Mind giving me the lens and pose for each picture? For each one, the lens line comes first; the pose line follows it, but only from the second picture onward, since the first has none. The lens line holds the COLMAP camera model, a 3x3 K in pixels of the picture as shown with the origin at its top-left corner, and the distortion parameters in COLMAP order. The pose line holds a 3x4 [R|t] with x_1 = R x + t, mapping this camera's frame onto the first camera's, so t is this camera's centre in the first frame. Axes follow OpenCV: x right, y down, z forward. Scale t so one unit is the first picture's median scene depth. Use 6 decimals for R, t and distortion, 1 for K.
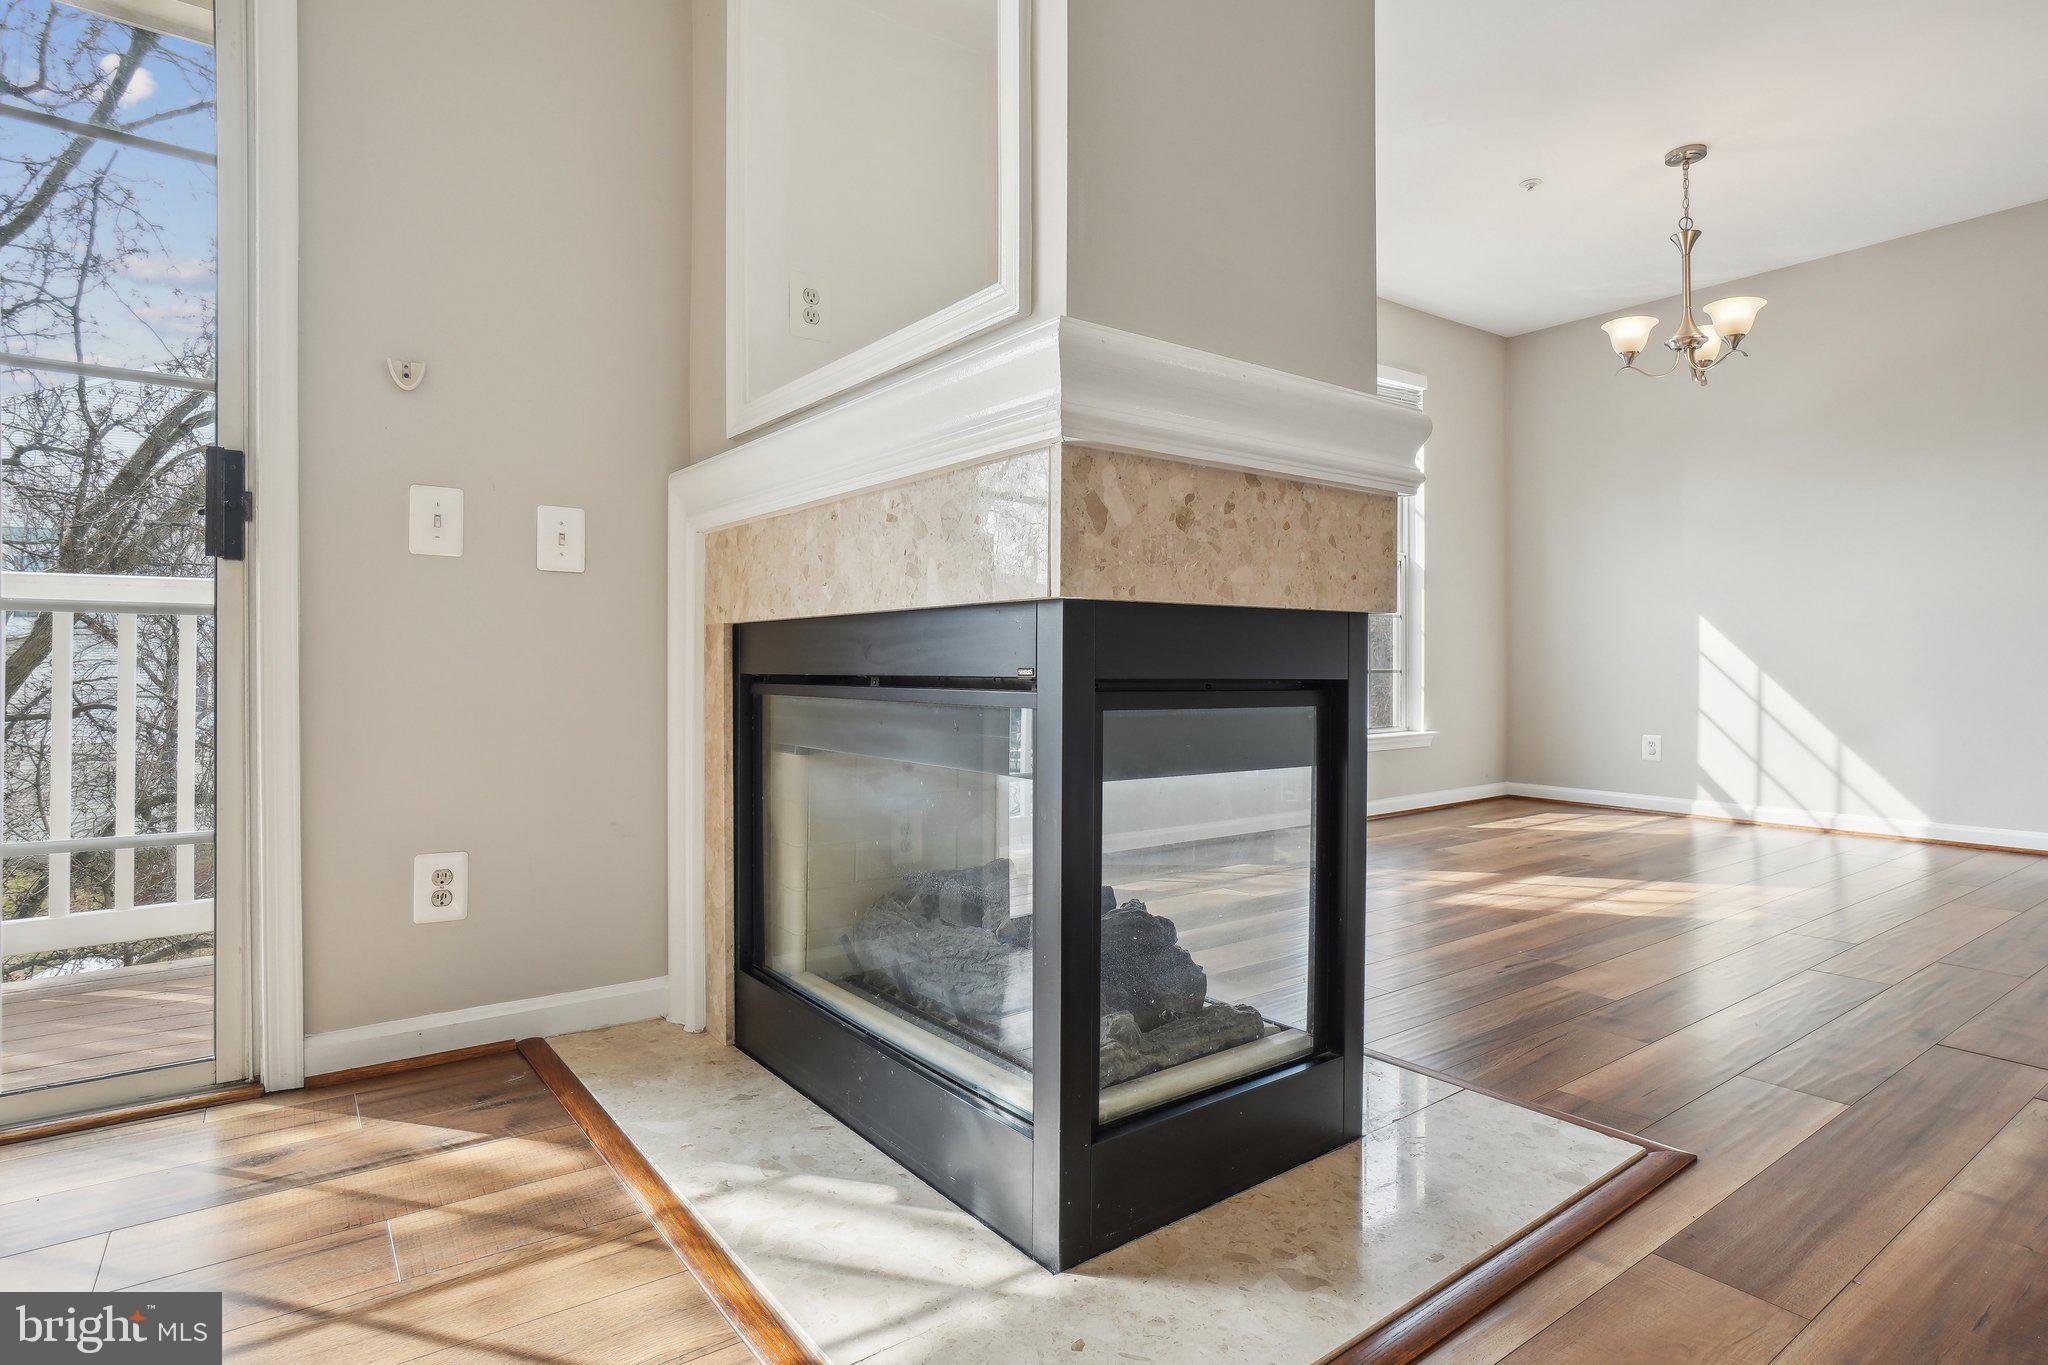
lens RADIAL K [[1059.2, 0, 970.4], [0, 1059.2, 675.5], [0, 0, 1]] dist [0.010719, 0.003005]
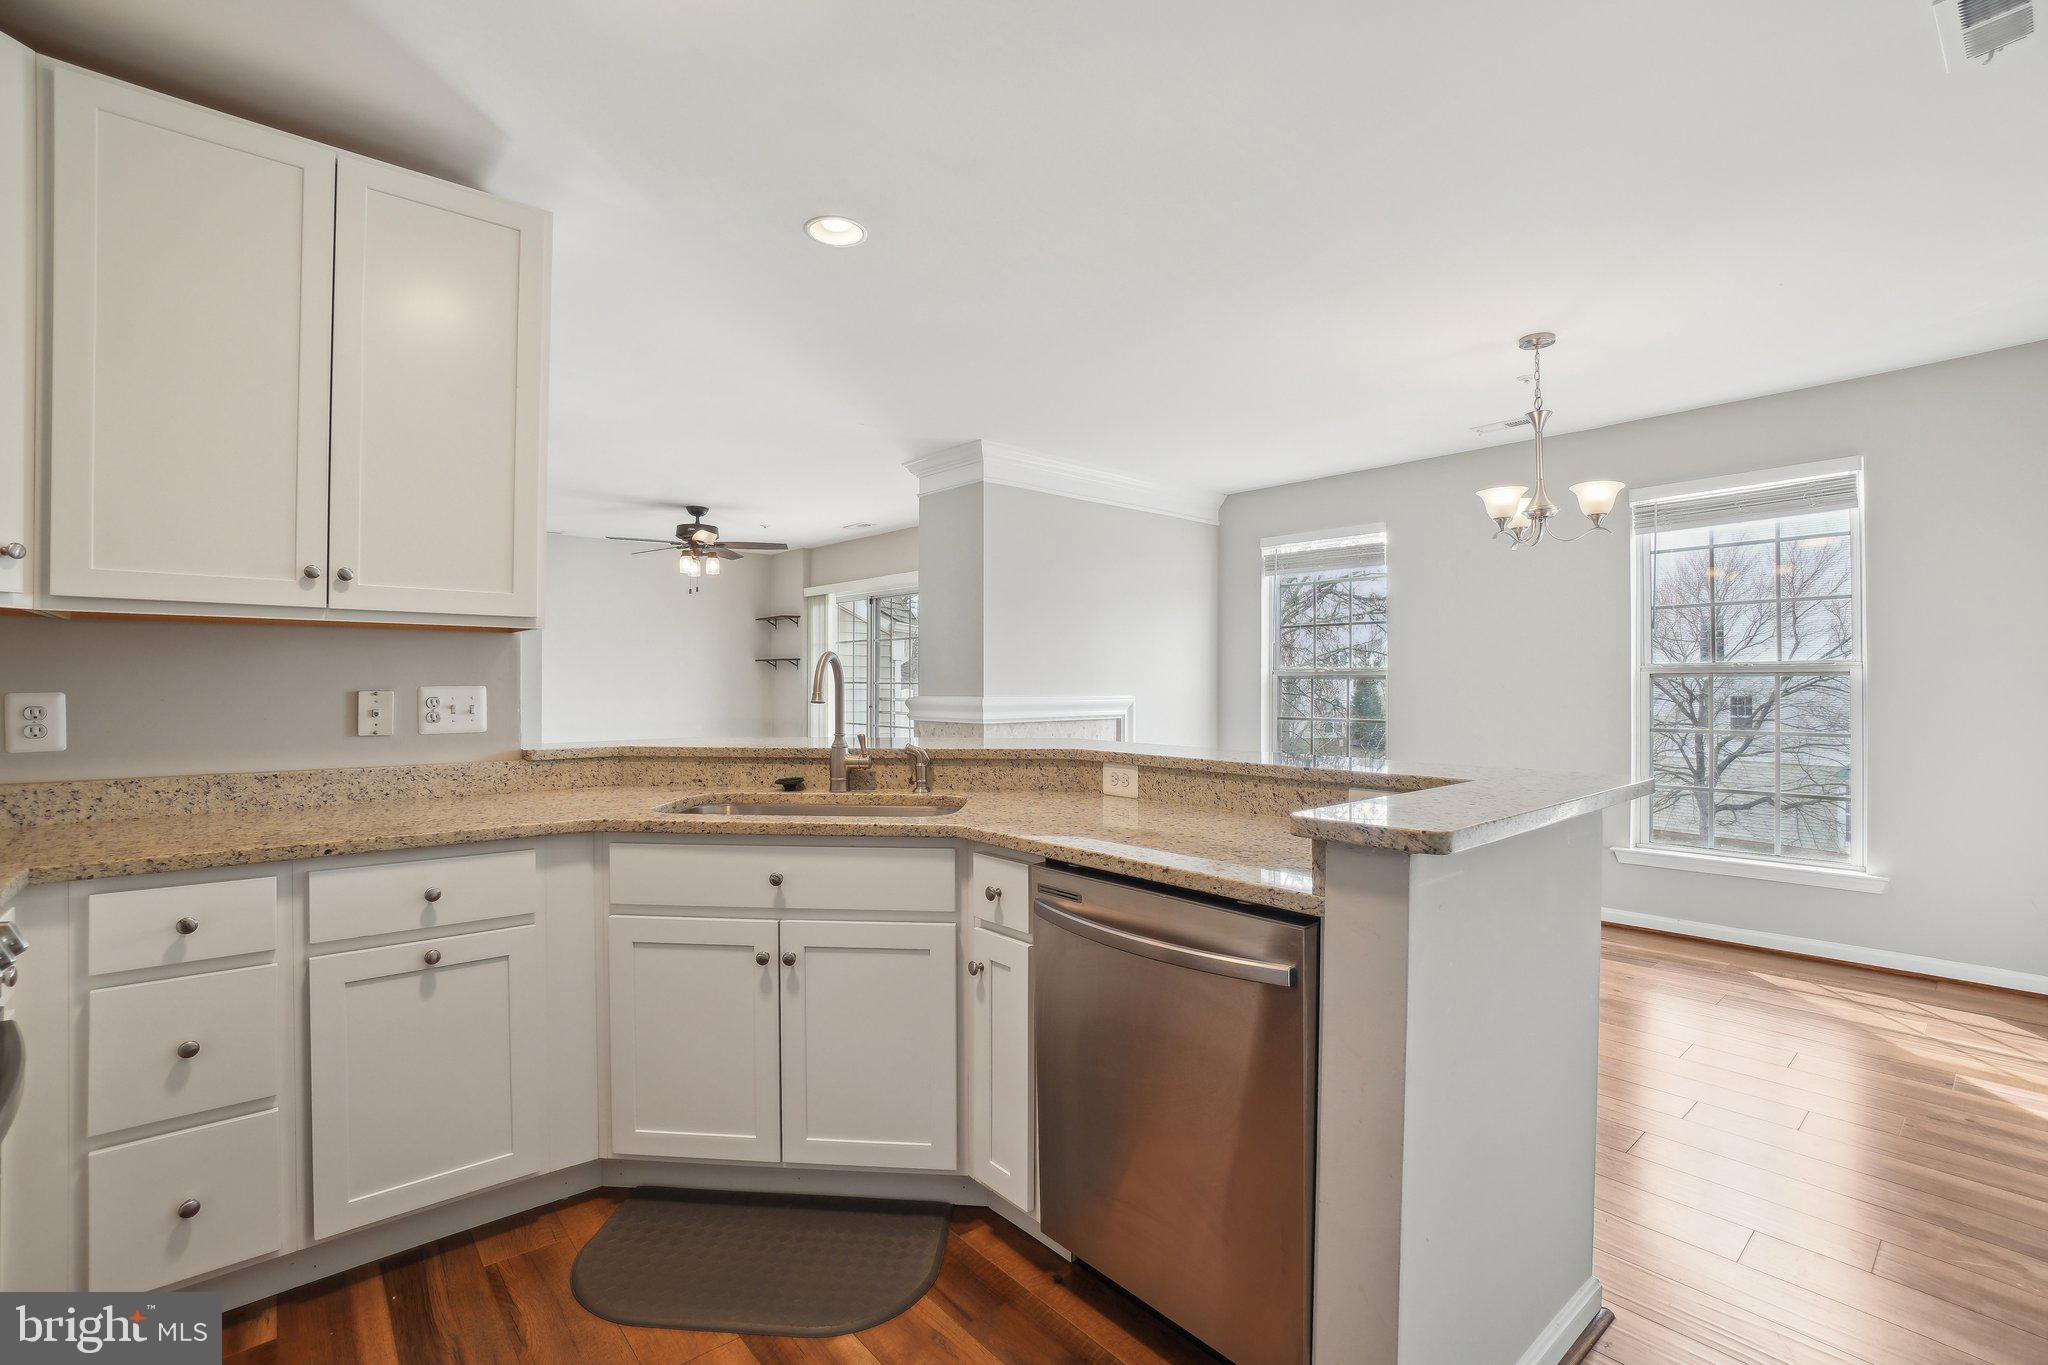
lens RADIAL K [[920.2, 0, 1019.3], [0, 920.2, 672.4], [0, 0, 1]] dist [-0.049557, 0.012708]
pose [[0.102850, -0.009299, -0.994653, 1.567110], [-0.010575, 0.999890, -0.010441, -0.140638], [0.994641, 0.011592, 0.102740, 0.364847]]
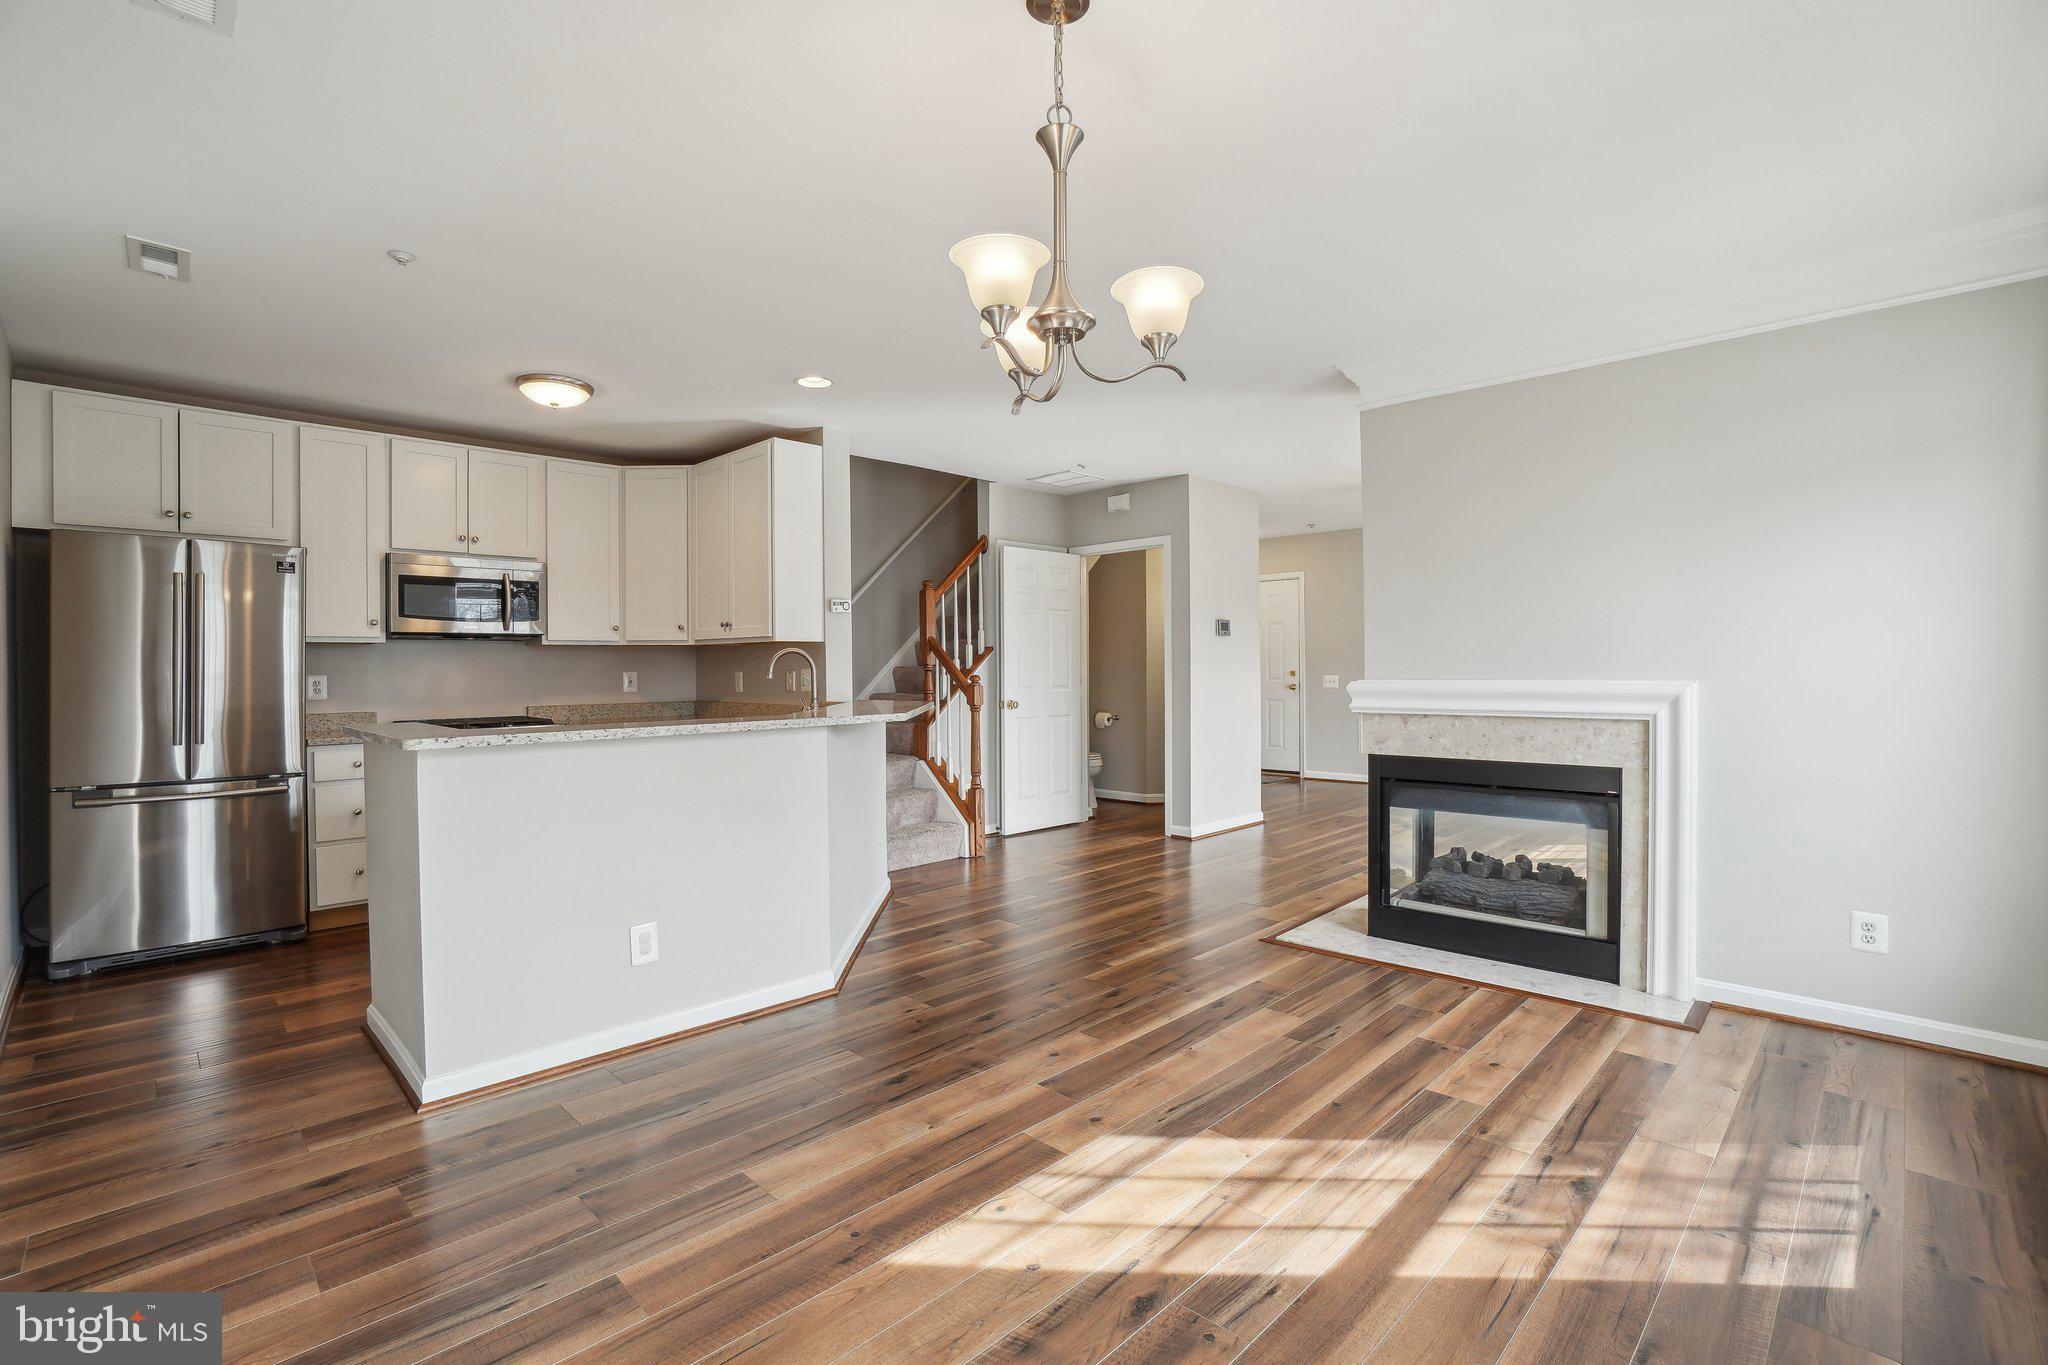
lens RADIAL K [[920.2, 0, 1007.8], [0, 920.2, 687.7], [0, 0, 1]] dist [-0.049557, 0.012708]
pose [[-0.985824, 0.009301, -0.167524, 0.795320], [0.005112, 0.999664, 0.025418, -0.138195], [0.167704, 0.024201, -0.985540, 1.468647]]
